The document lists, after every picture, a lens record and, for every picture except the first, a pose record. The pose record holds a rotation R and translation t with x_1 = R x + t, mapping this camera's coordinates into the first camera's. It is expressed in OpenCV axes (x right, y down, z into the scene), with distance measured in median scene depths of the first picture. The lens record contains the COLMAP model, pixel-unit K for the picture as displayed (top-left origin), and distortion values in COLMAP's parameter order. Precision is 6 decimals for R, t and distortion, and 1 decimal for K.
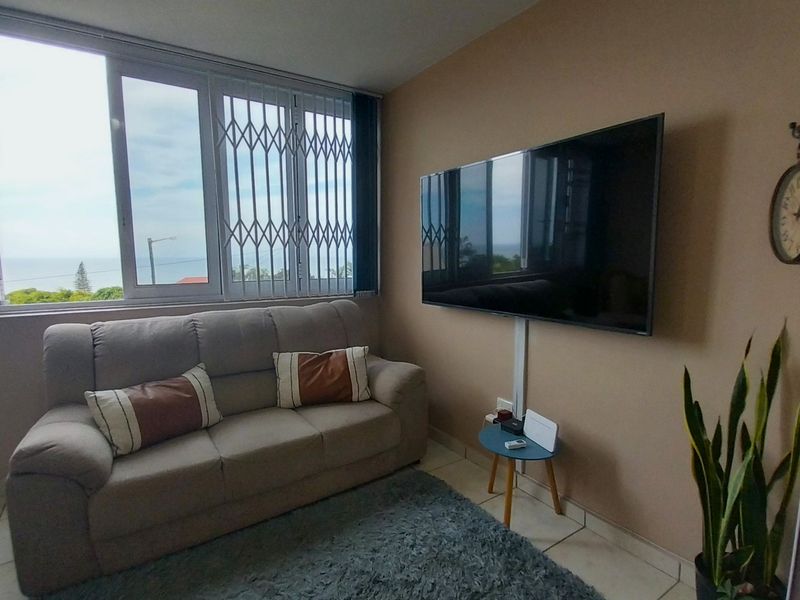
lens RADIAL K [[418.4, 0, 384.0], [0, 418.4, 299.7], [0, 0, 1]] dist [0.026022, -0.002583]
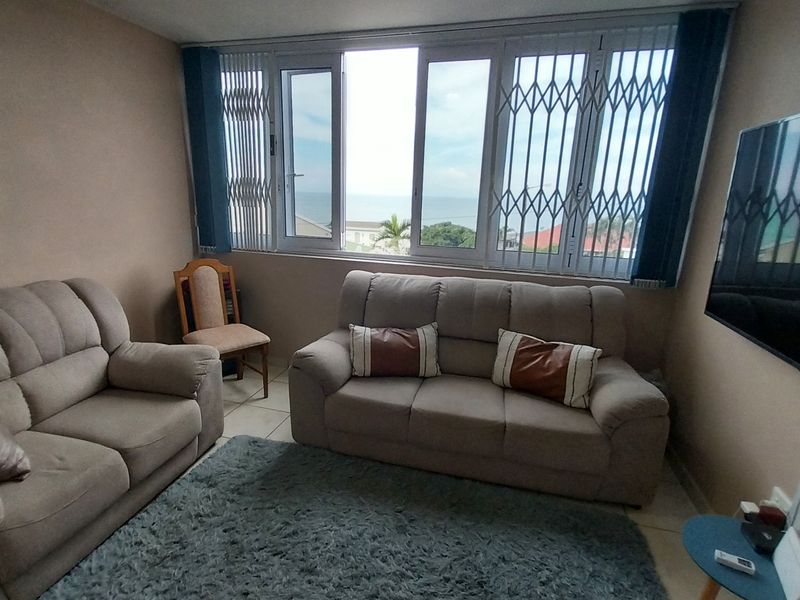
lens RADIAL K [[418.4, 0, 394.8], [0, 418.4, 300.2], [0, 0, 1]] dist [0.026022, -0.002583]
pose [[0.673084, 0.203921, -0.710897, 0.279446], [-0.113543, 0.978332, 0.173131, -0.089199], [0.730798, -0.035815, 0.681653, 0.137831]]
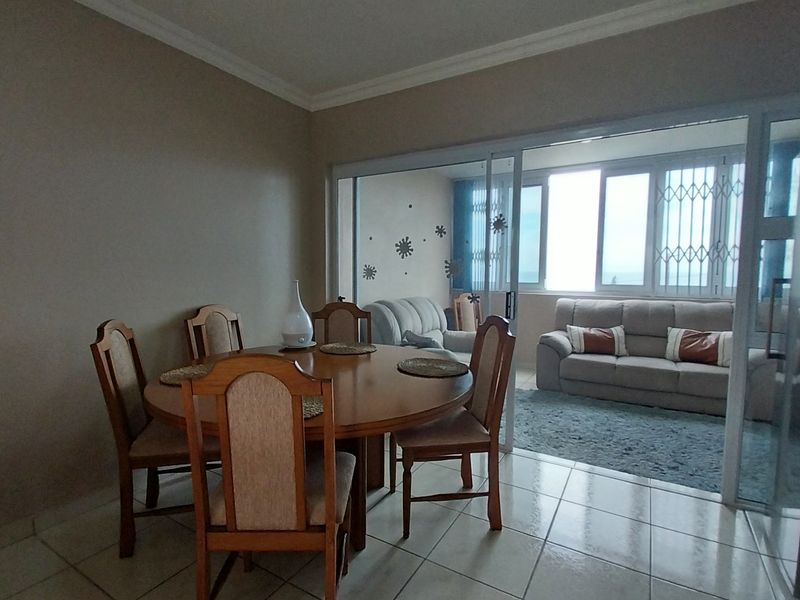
lens RADIAL K [[418.4, 0, 401.7], [0, 418.4, 300.6], [0, 0, 1]] dist [0.026022, -0.002583]
pose [[0.458417, 0.065572, -0.886315, 0.746282], [-0.106947, 0.994098, 0.018231, 0.108468], [0.882279, 0.086432, 0.462724, -0.722648]]
